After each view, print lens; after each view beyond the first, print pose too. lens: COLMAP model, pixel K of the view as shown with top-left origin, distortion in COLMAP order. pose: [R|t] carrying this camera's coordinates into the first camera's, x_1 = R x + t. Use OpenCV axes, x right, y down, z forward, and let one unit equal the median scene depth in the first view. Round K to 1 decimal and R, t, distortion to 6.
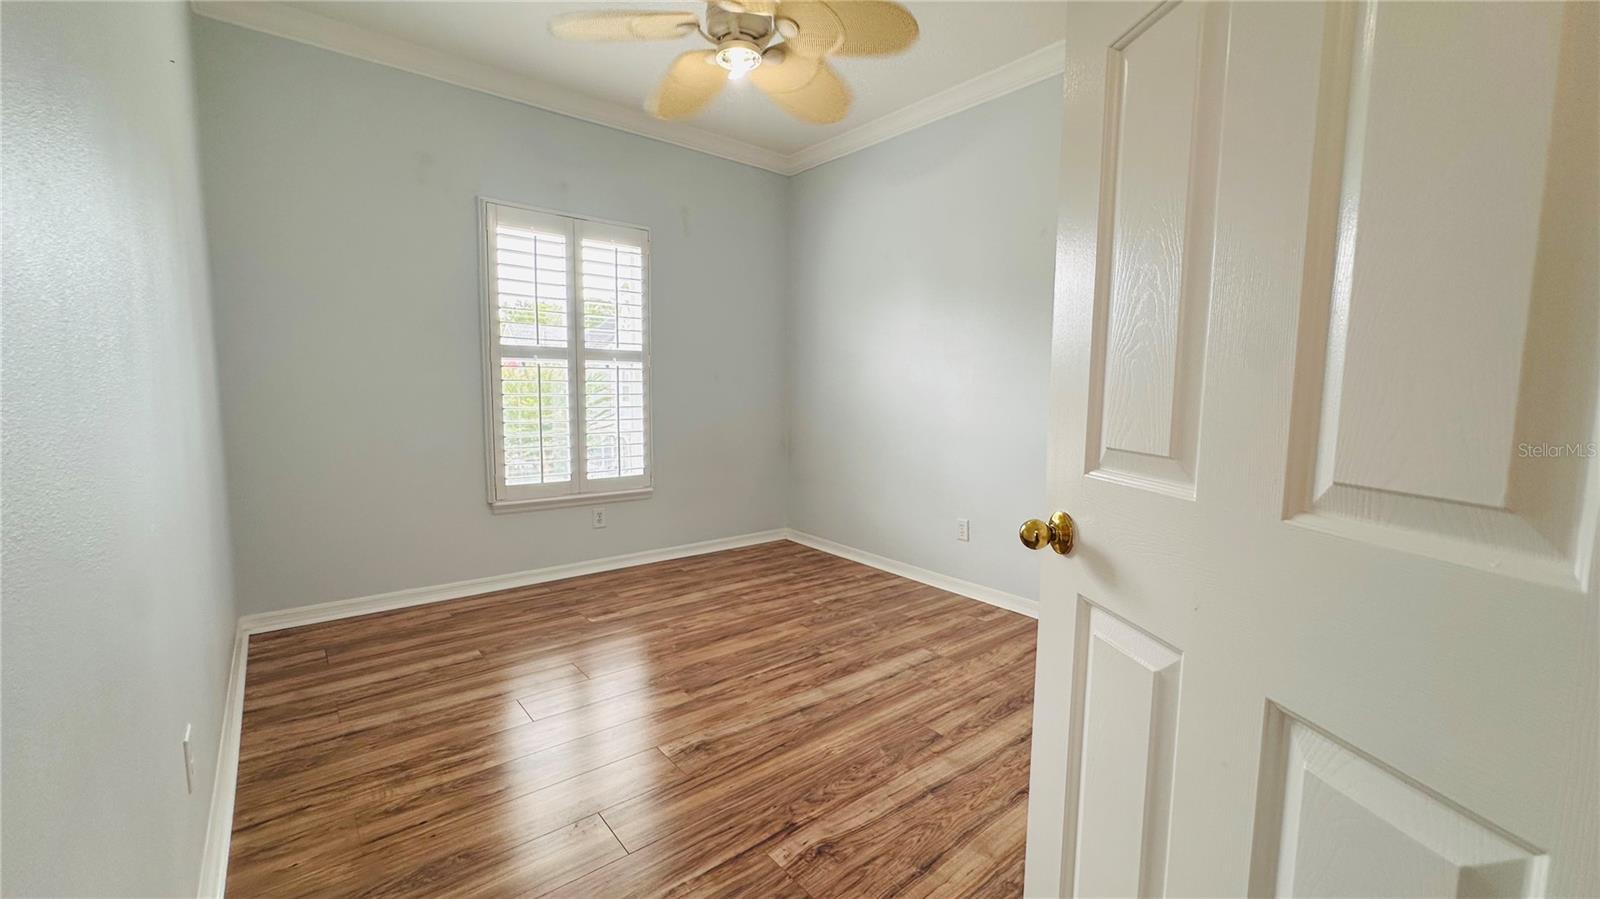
lens RADIAL K [[643.1, 0, 798.2], [0, 643.1, 451.8], [0, 0, 1]] dist [-0.002137, 0.001479]
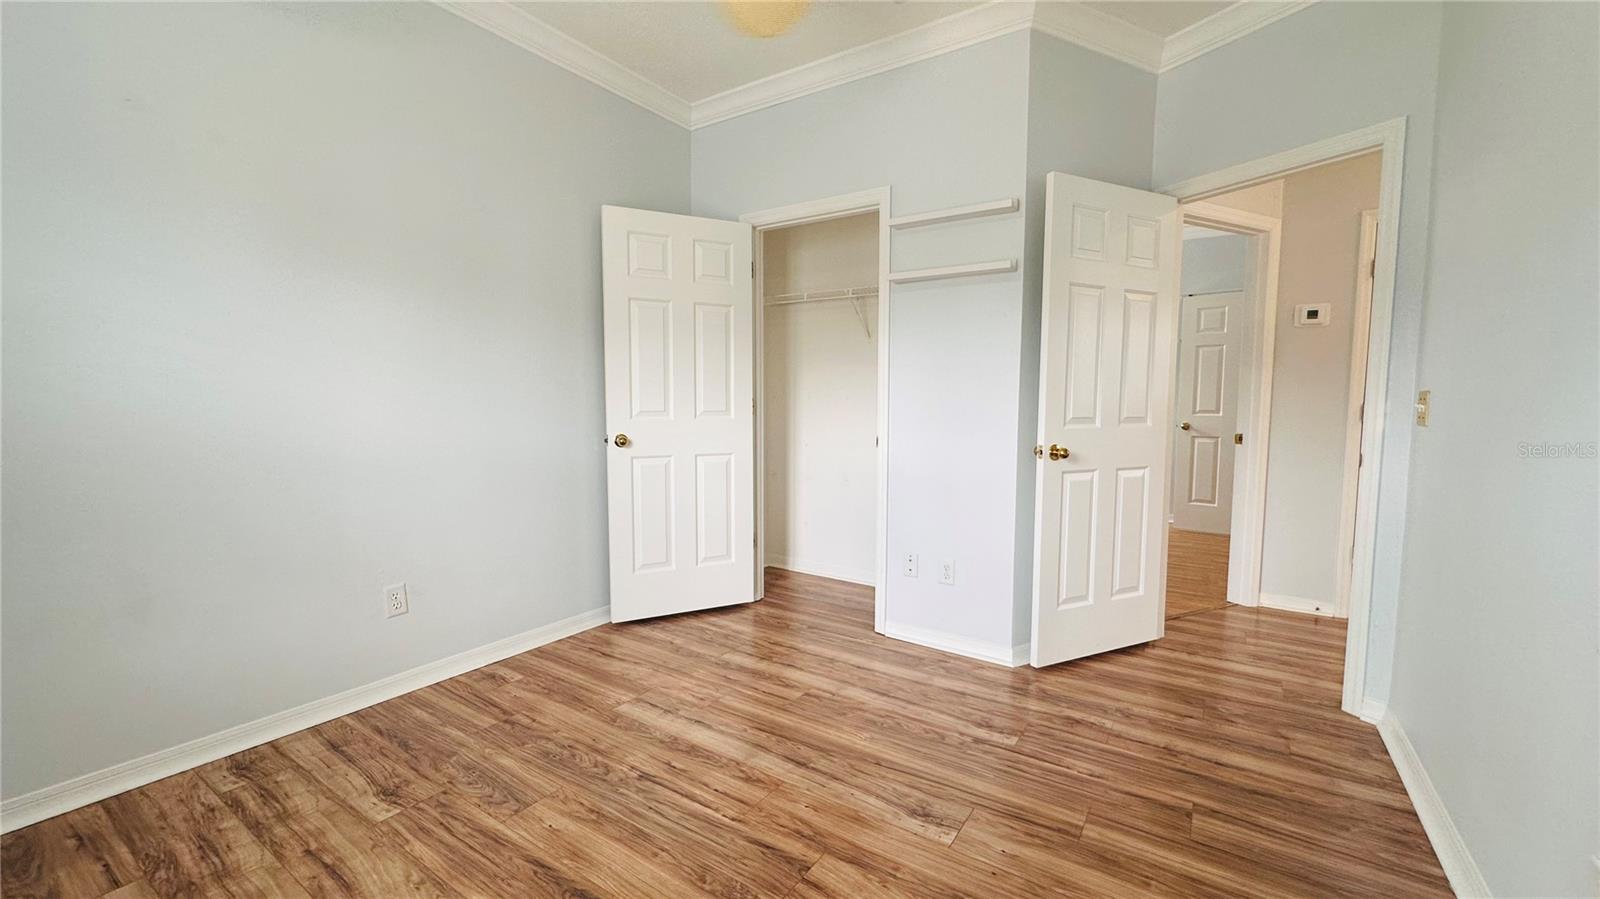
lens RADIAL K [[643.1, 0, 801.2], [0, 643.1, 445.6], [0, 0, 1]] dist [-0.002137, 0.001479]
pose [[-0.298157, -0.084957, 0.950729, -0.596792], [0.082990, 0.989952, 0.114488, -0.098460], [-0.950902, 0.113037, -0.288110, 0.909604]]
